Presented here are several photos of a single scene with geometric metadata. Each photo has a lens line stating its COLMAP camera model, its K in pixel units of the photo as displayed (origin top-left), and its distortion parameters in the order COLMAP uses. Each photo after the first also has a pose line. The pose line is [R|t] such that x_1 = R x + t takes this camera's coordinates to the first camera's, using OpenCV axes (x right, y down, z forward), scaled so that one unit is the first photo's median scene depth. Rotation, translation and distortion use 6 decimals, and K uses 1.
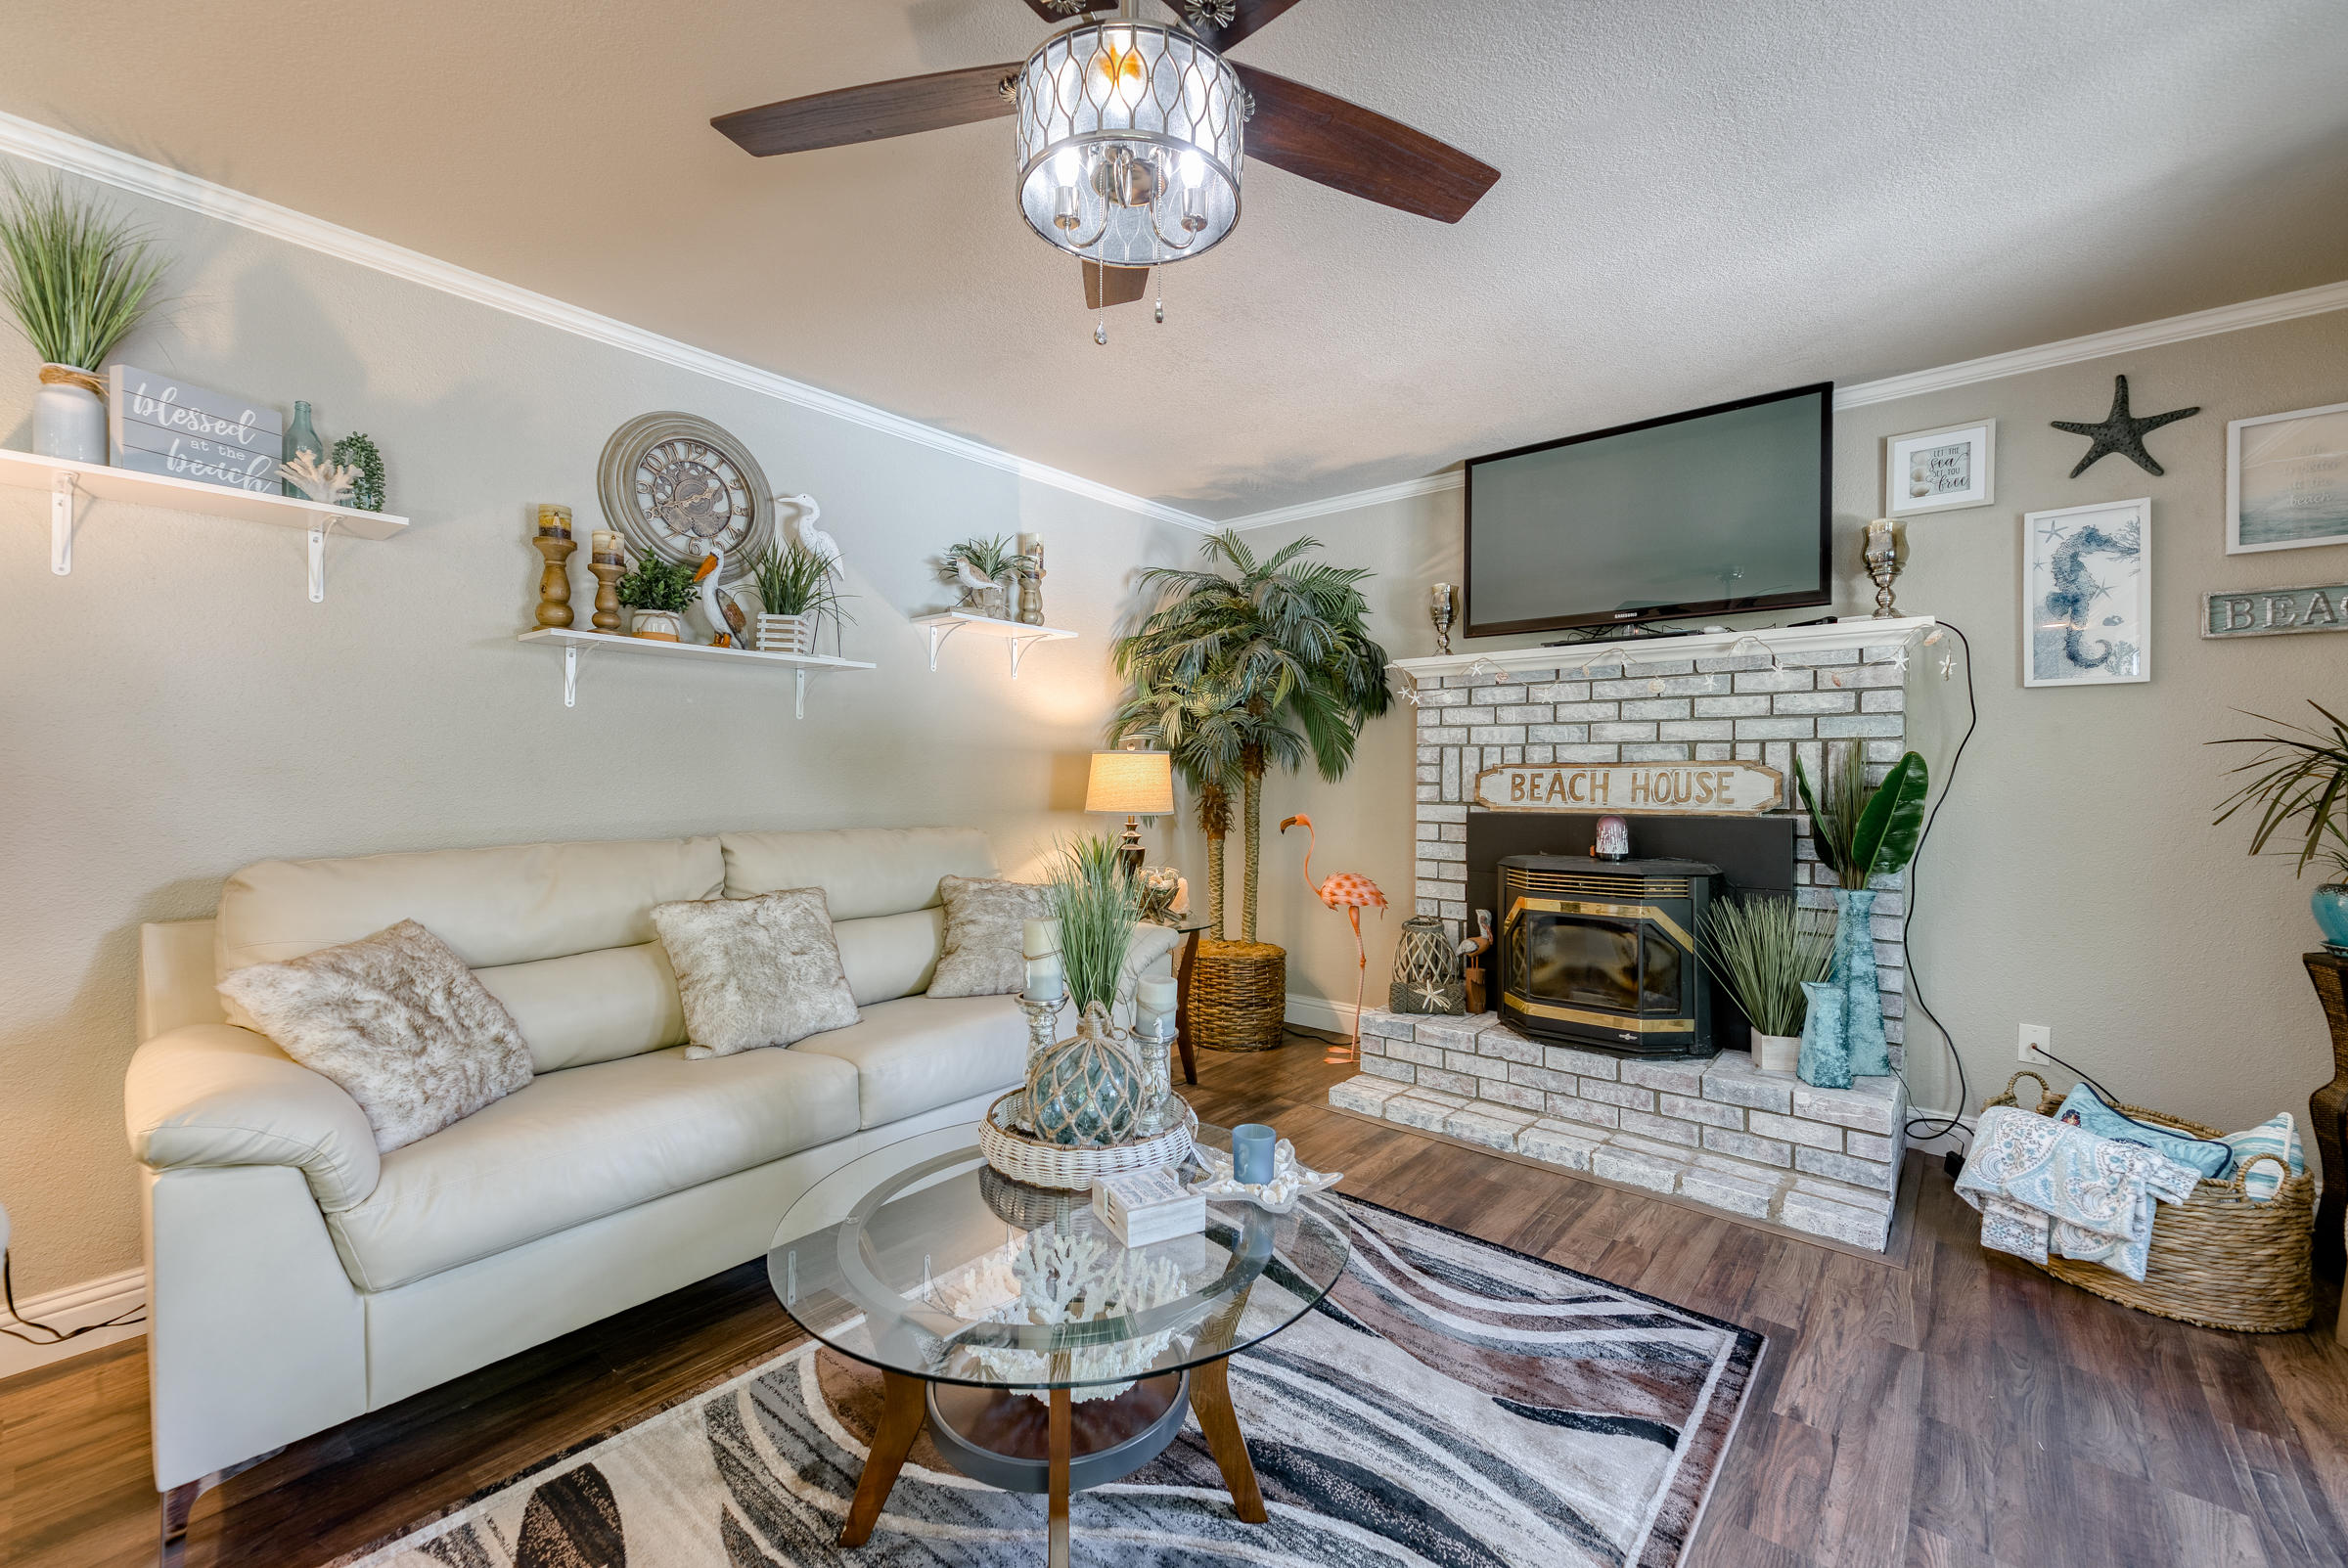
lens RADIAL K [[927.8, 0, 1151.8], [0, 927.8, 773.1], [0, 0, 1]] dist [0.002293, 0.000267]
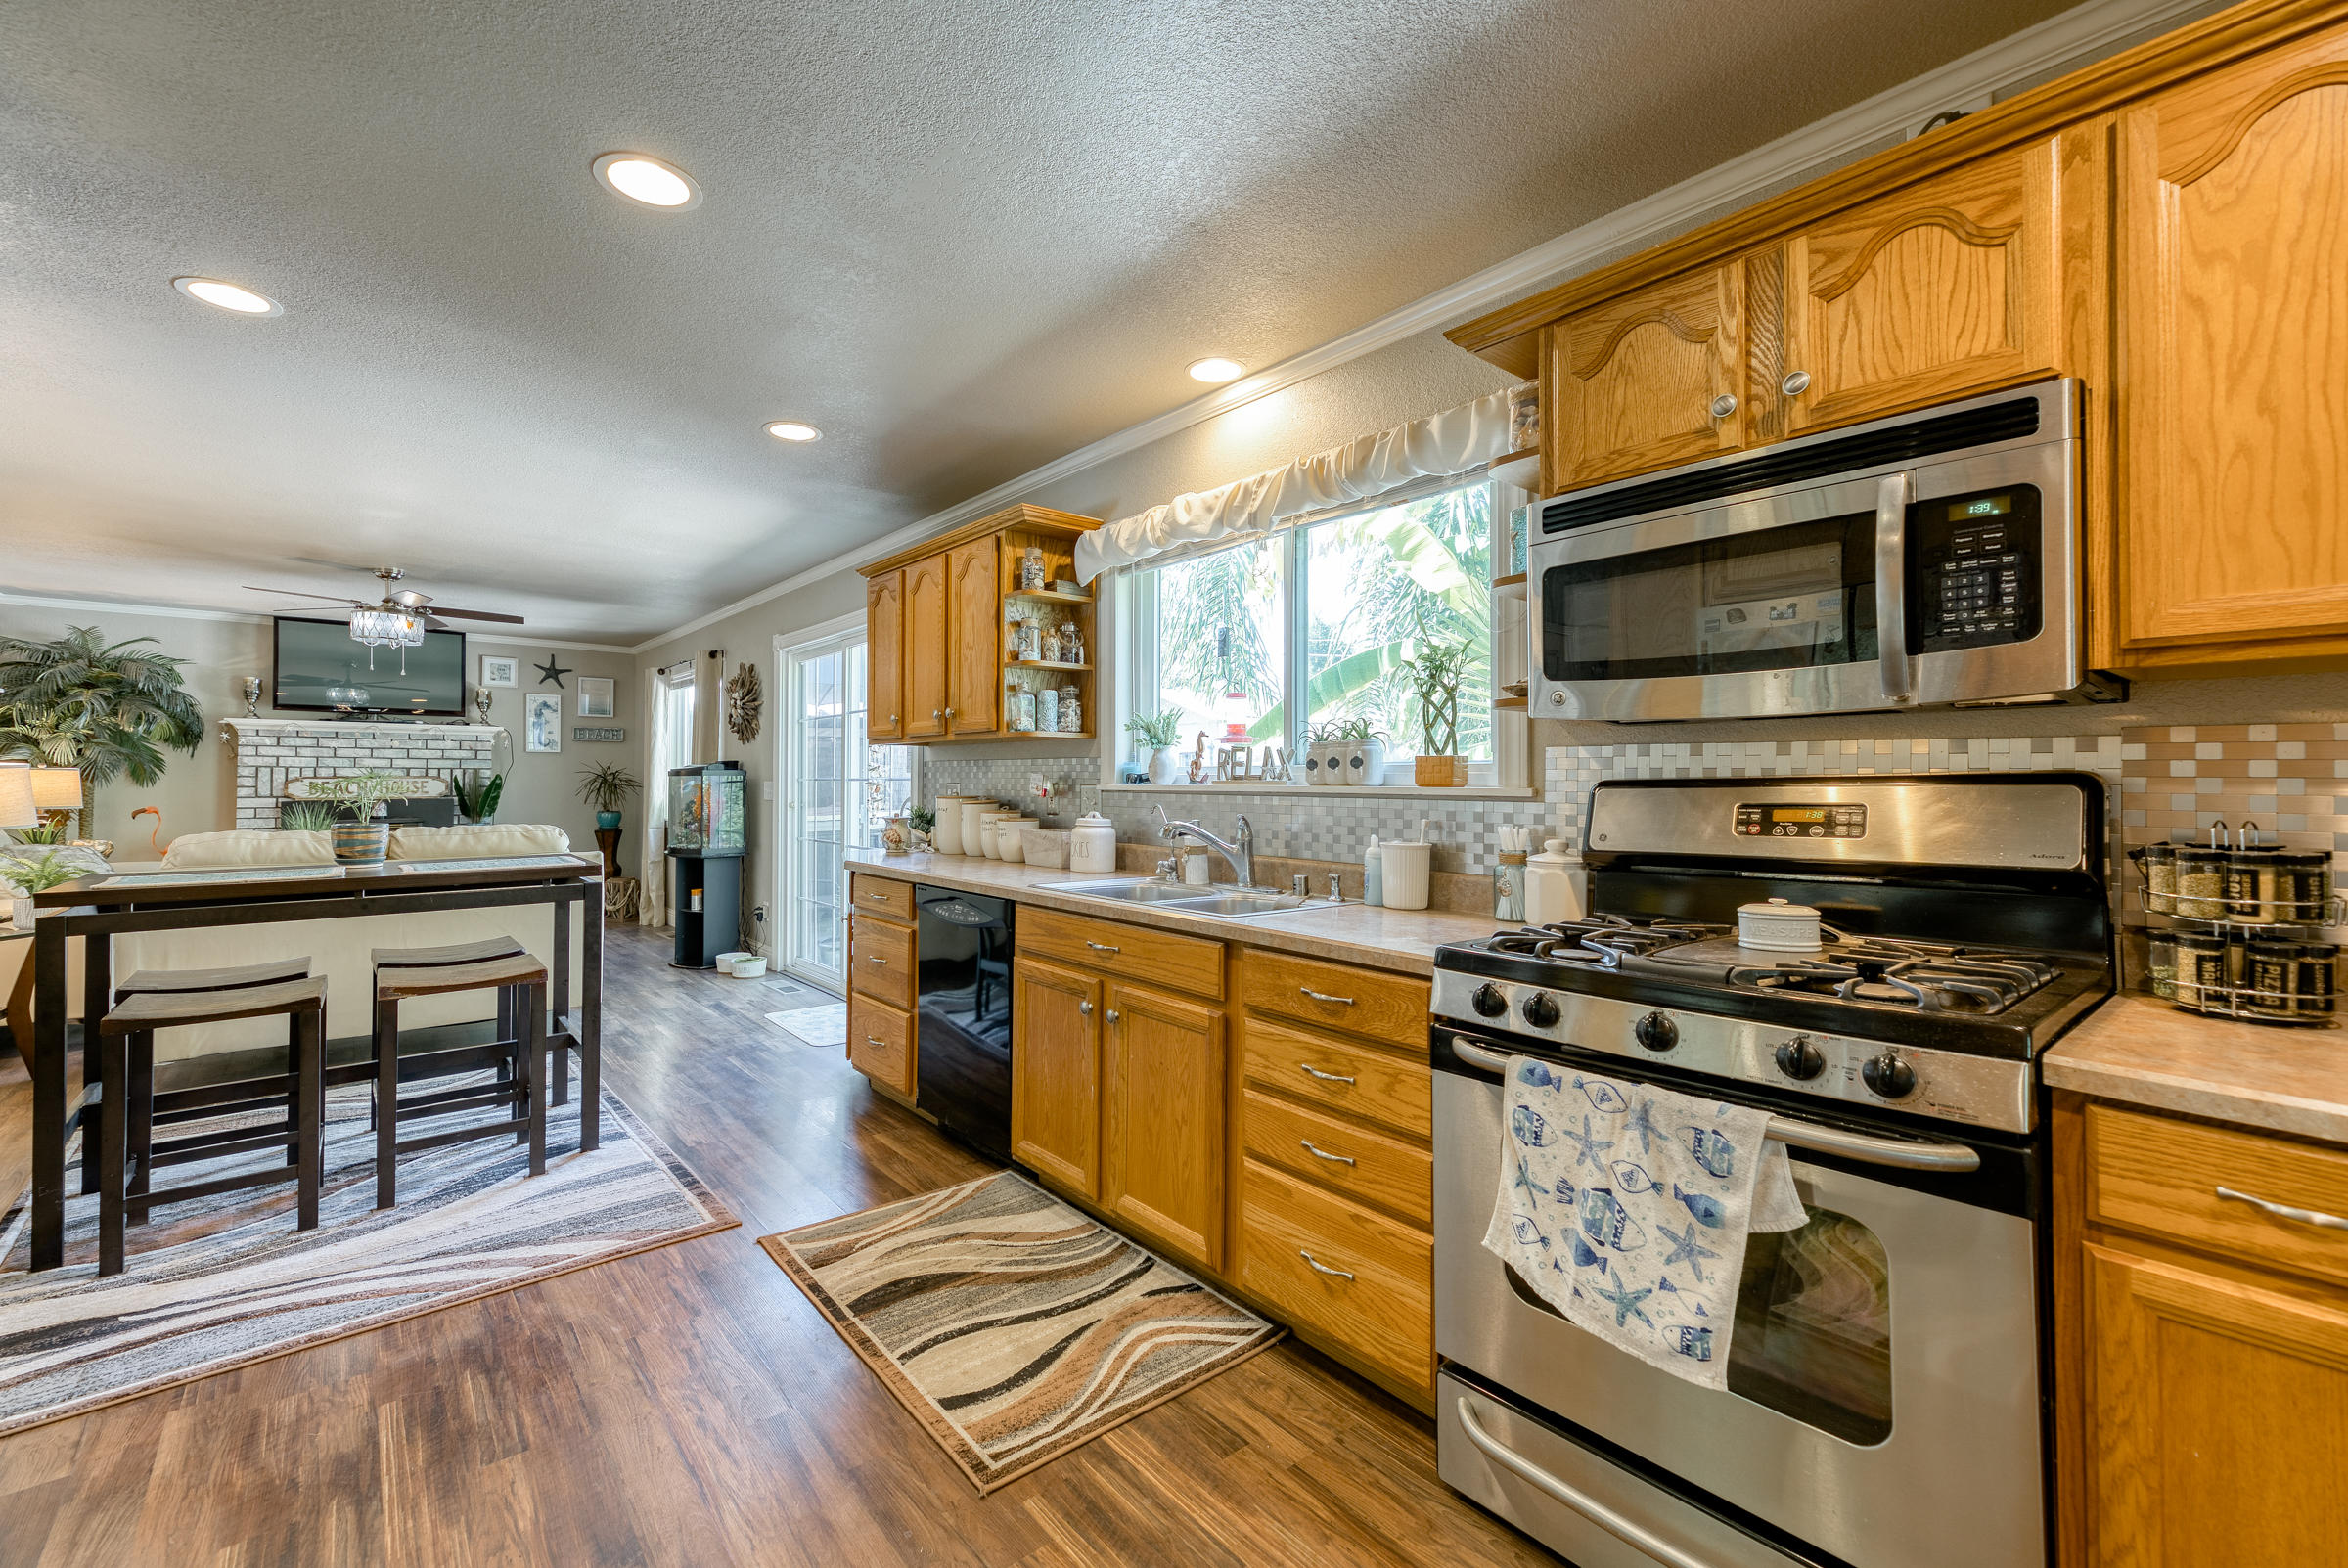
lens RADIAL K [[927.8, 0, 1154.0], [0, 927.8, 769.9], [0, 0, 1]] dist [0.002293, 0.000267]
pose [[0.111420, 0.010543, 0.993717, -1.613651], [-0.001368, 0.999944, -0.010456, -0.006602], [-0.993772, -0.000194, 0.111428, -1.194356]]
